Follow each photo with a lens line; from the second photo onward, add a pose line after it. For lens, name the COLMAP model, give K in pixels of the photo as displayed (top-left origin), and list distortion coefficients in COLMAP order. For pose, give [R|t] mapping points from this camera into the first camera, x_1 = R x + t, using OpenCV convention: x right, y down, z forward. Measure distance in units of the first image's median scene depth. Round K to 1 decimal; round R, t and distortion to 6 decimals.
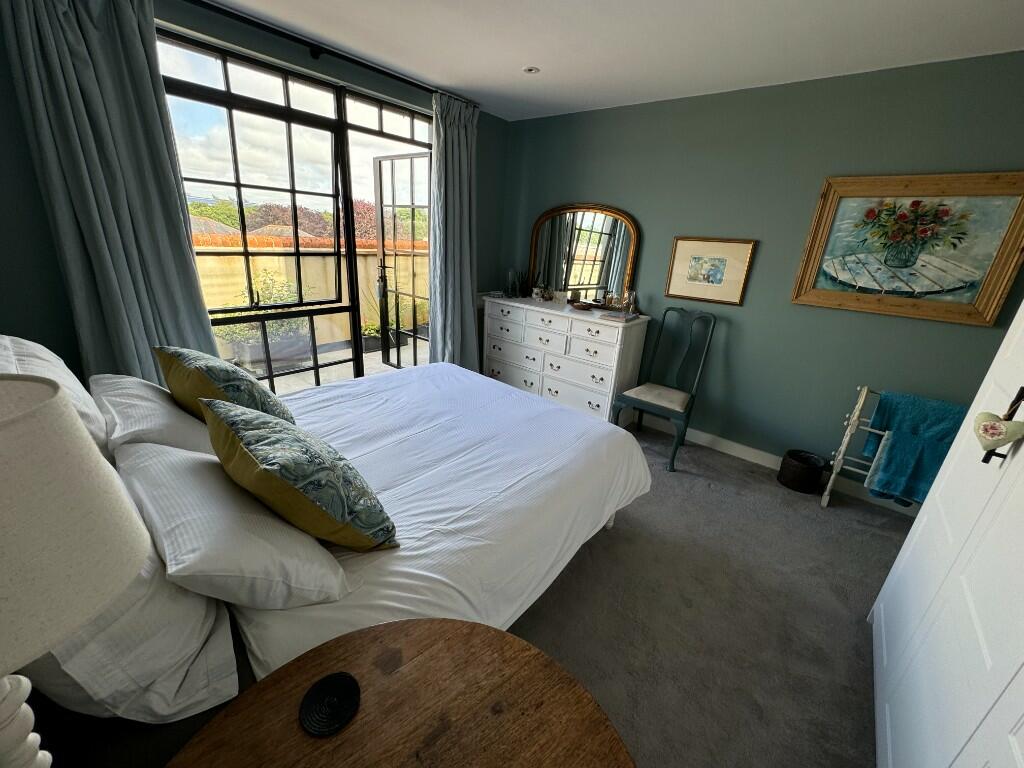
lens RADIAL K [[407.2, 0, 512.0], [0, 407.2, 384.0], [0, 0, 1]] dist [0.000931, -0.000024]
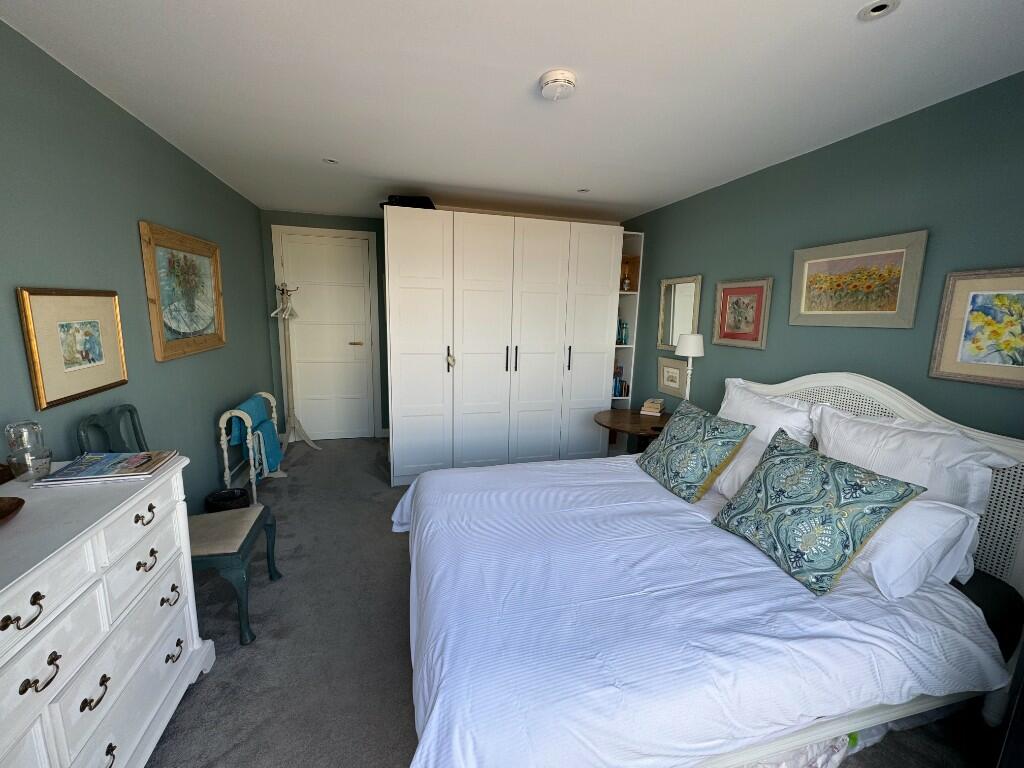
lens RADIAL K [[407.2, 0, 512.0], [0, 407.2, 384.0], [0, 0, 1]] dist [0.000931, -0.000024]
pose [[-0.821940, -0.178313, 0.540942, -0.347643], [0.129937, 0.865986, 0.482893, -0.435969], [-0.554554, 0.467198, -0.688619, 1.105267]]
